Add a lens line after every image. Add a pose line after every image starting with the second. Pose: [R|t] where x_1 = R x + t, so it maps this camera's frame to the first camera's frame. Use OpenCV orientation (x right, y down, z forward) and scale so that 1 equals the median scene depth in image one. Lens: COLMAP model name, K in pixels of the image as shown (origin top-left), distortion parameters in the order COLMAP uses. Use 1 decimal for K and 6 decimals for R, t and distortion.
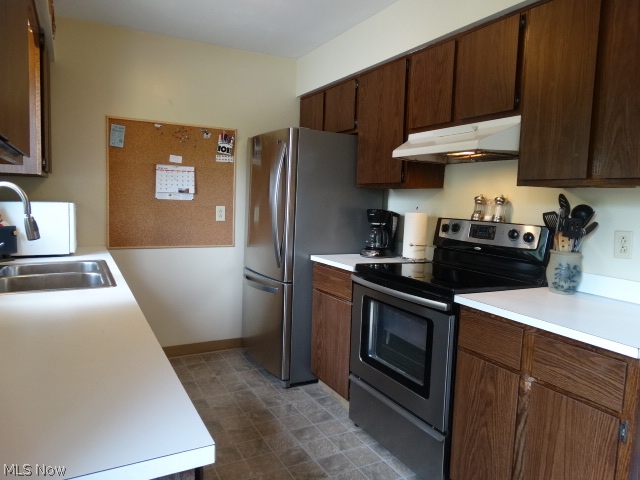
lens RADIAL K [[452.5, 0, 322.5], [0, 452.5, 241.1], [0, 0, 1]] dist [-0.011918, -0.002217]
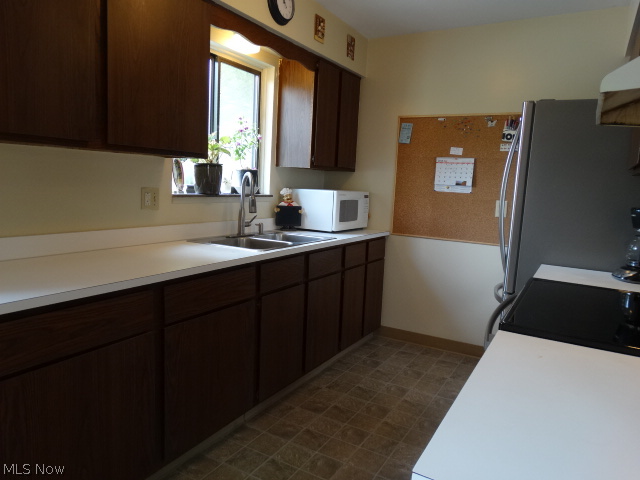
lens RADIAL K [[452.5, 0, 322.5], [0, 452.5, 238.4], [0, 0, 1]] dist [-0.011918, -0.002217]
pose [[0.516860, 0.099462, -0.850272, 0.385154], [-0.108784, 0.992807, 0.050008, -0.009700], [0.849130, 0.066649, 0.523962, 0.247281]]
